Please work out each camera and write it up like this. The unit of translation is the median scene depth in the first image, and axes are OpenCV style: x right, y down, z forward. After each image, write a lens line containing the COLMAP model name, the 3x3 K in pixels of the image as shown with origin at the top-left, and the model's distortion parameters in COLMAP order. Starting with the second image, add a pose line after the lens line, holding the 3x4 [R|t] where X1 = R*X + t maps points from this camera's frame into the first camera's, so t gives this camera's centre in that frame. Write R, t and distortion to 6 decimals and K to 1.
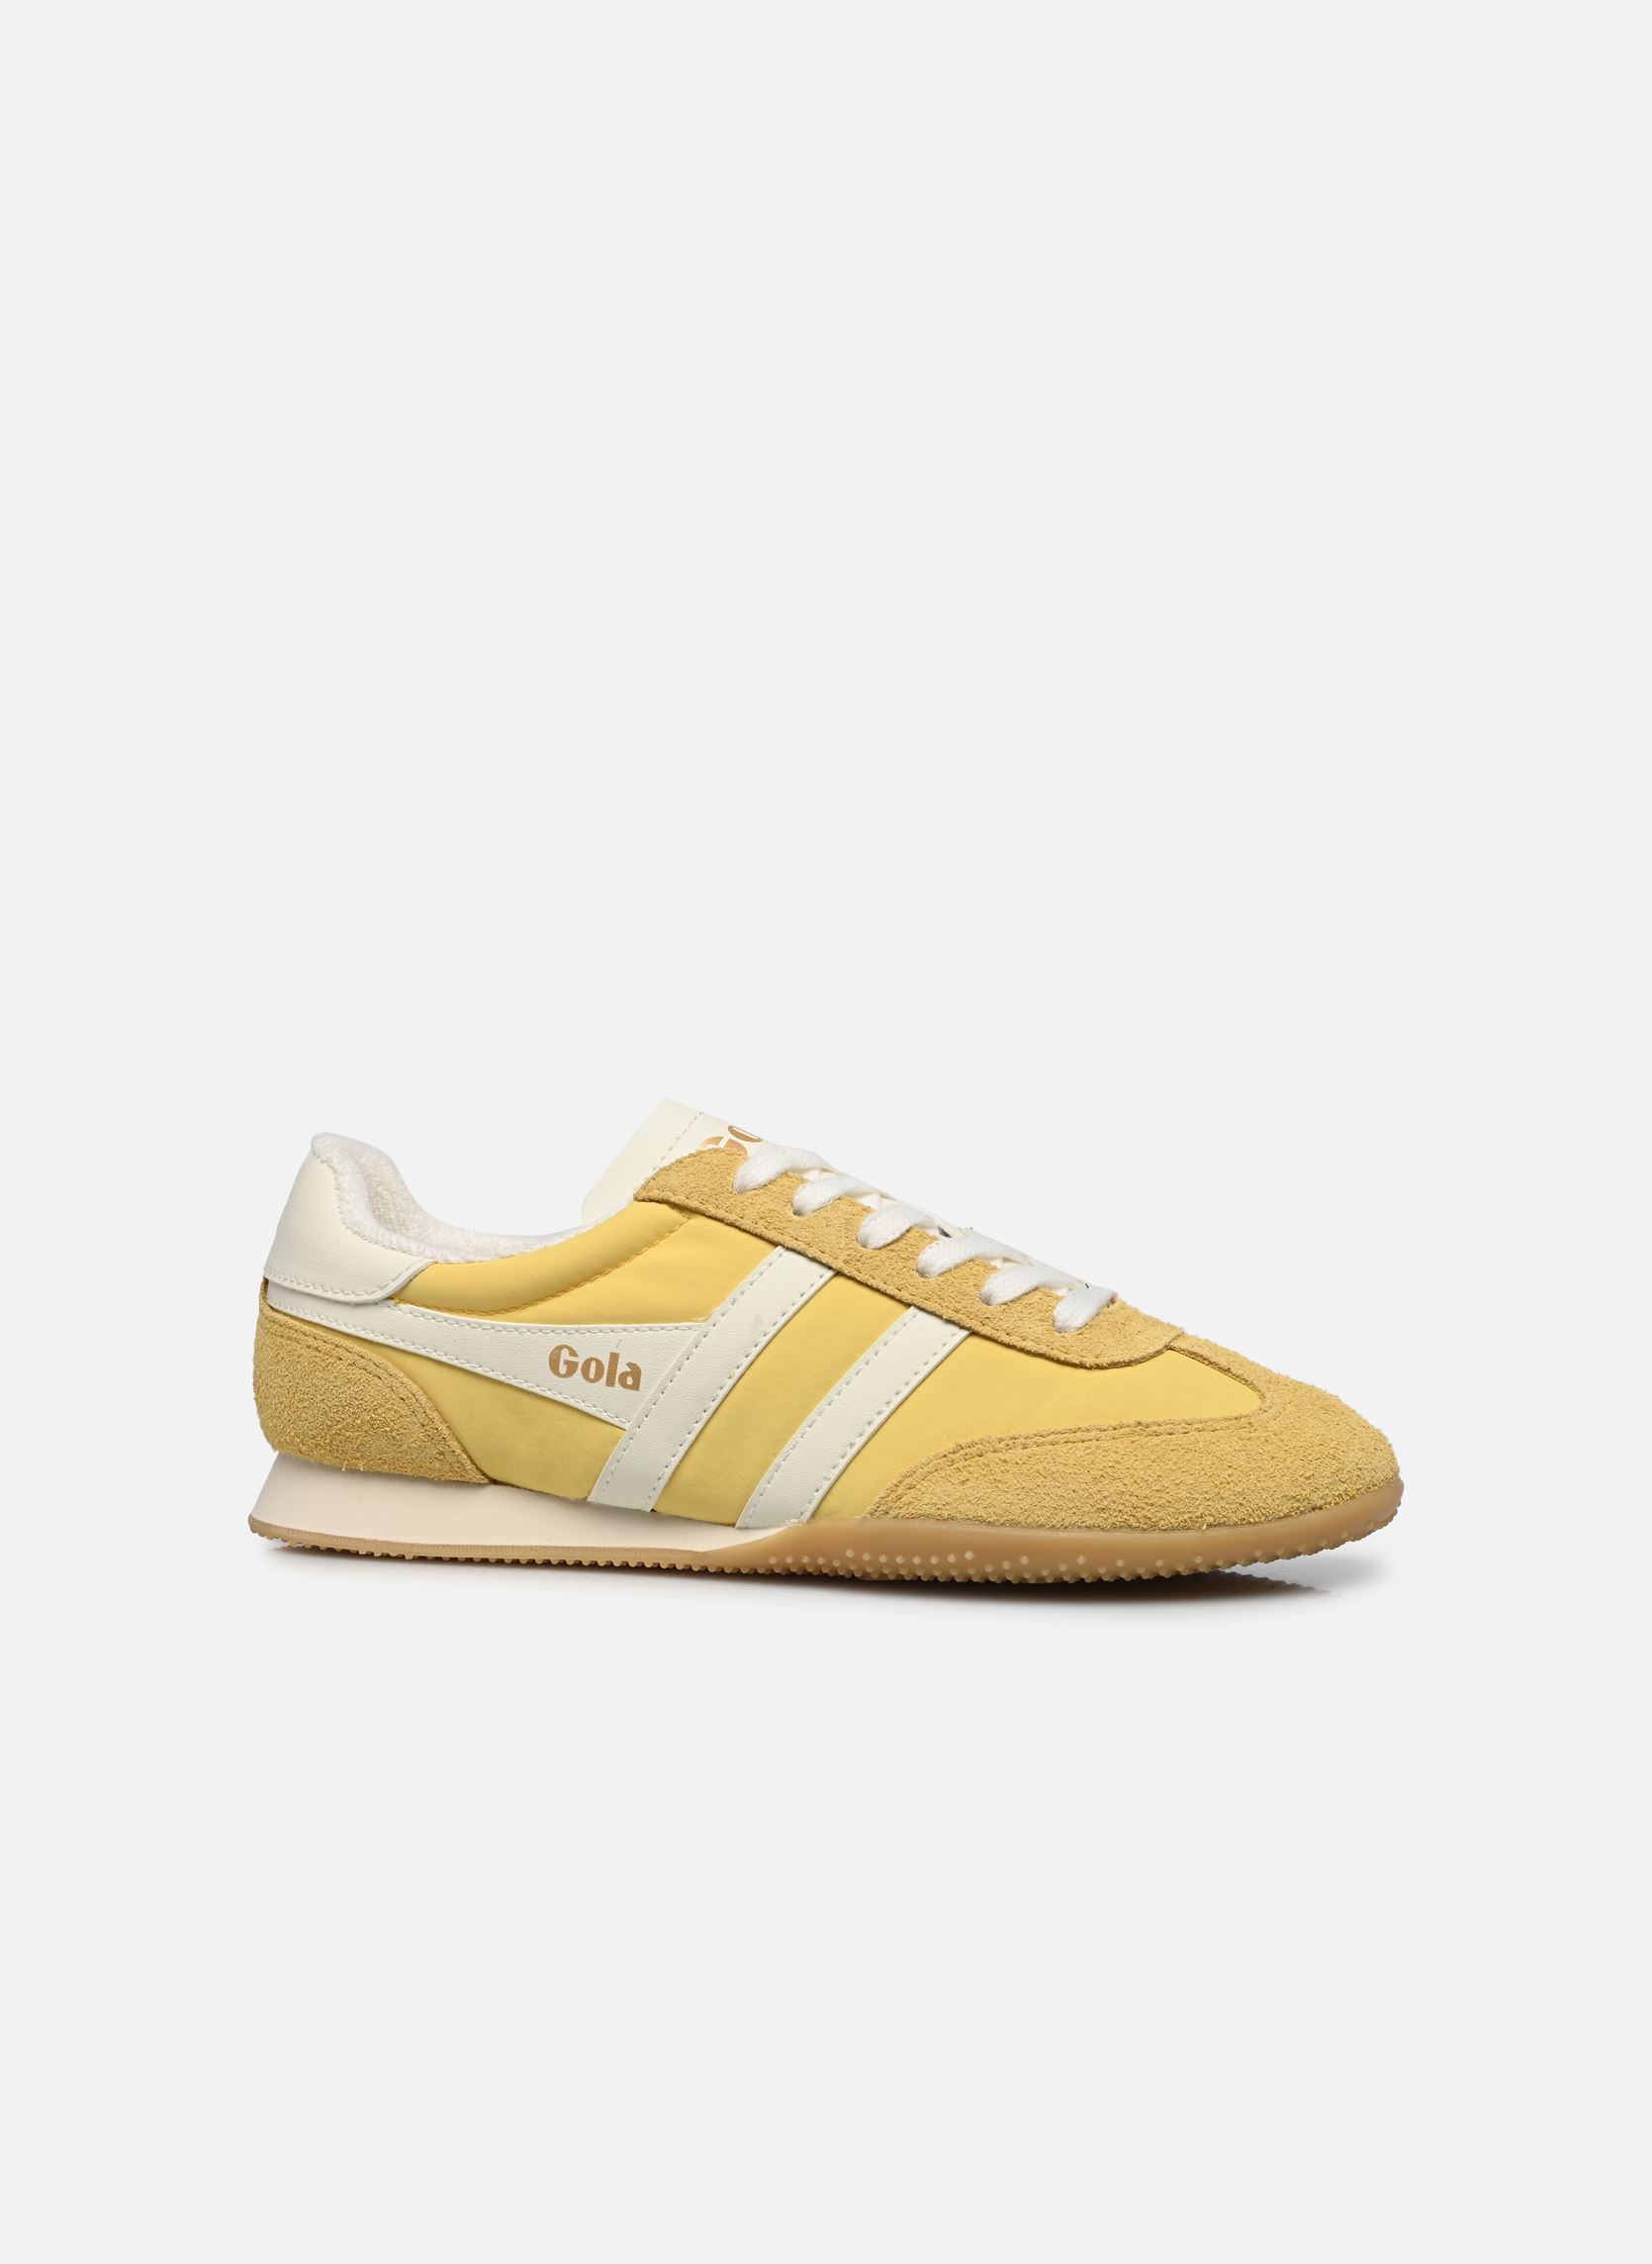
lens RADIAL K [[7330.9, 0, 824.5], [0, 7330.9, 1131.2], [0, 0, 1]] dist [0.072235, 0.000000]
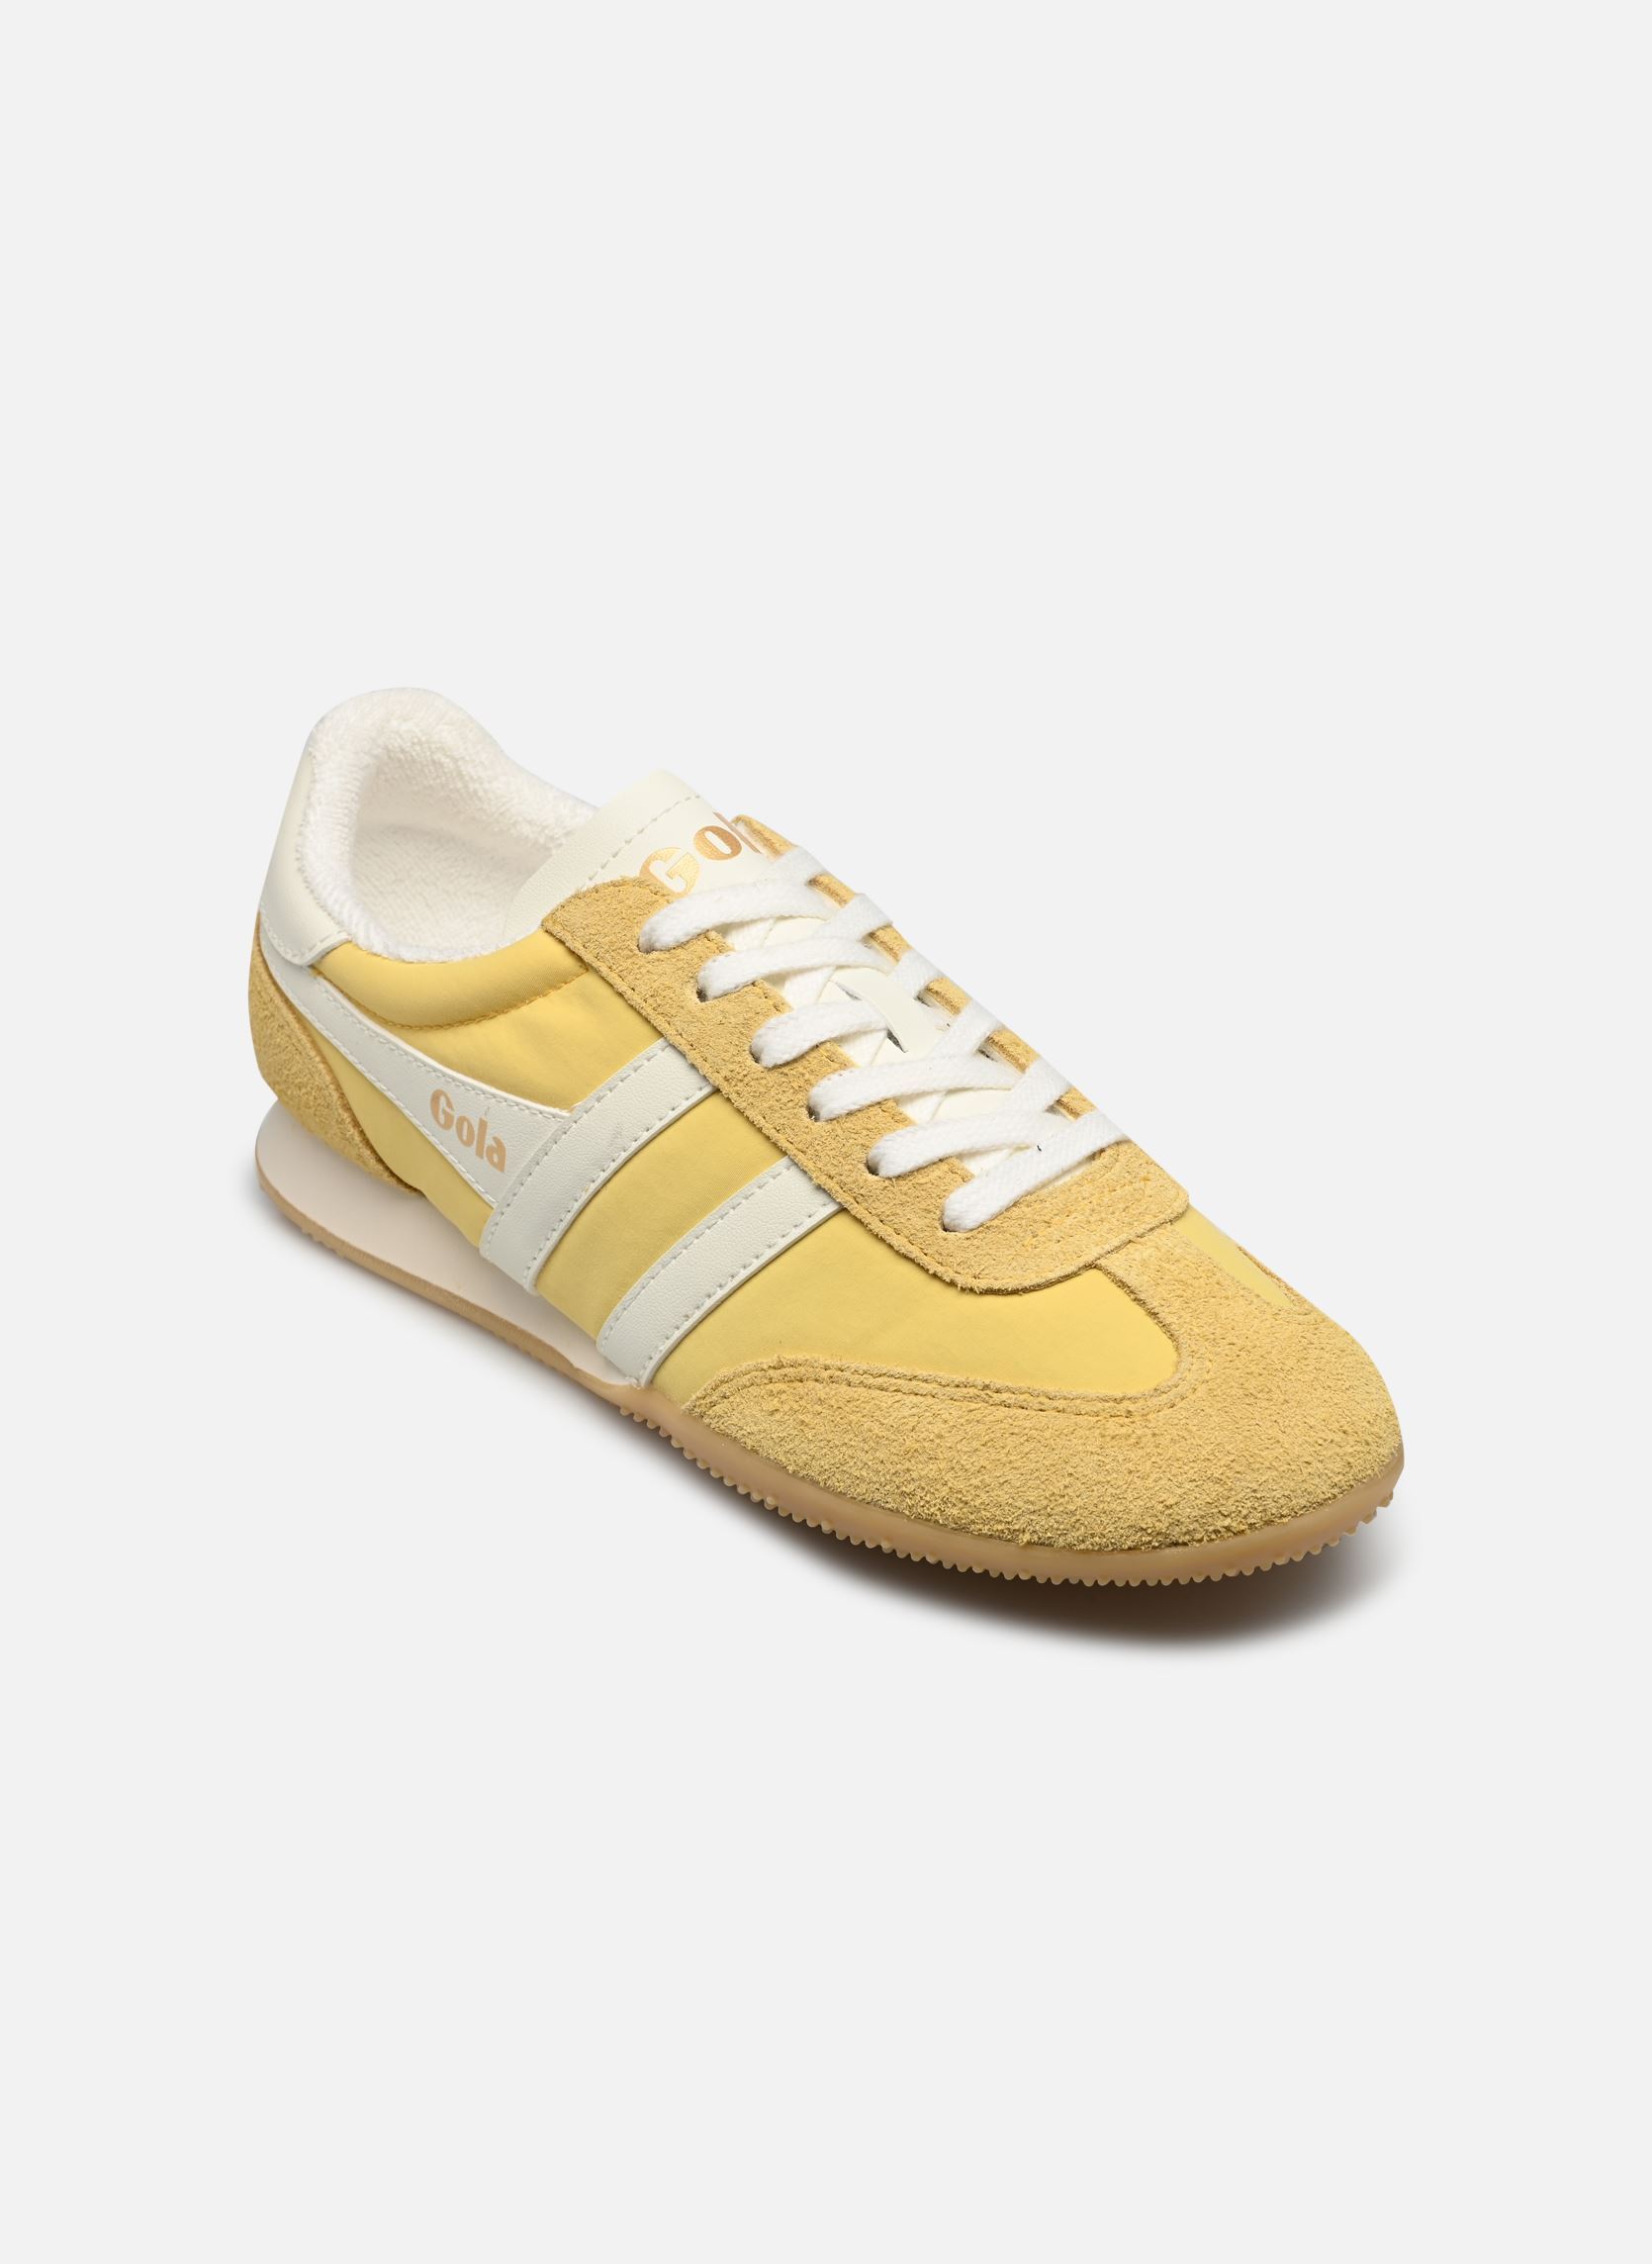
lens RADIAL K [[7330.9, 0, 827.0], [0, 7330.9, 1134.0], [0, 0, 1]] dist [0.072235, 0.000000]
pose [[0.801863, 0.252279, -0.541638, 0.440712], [0.028867, 0.889080, 0.456842, -0.337201], [0.596810, -0.381960, 0.705637, 0.450503]]
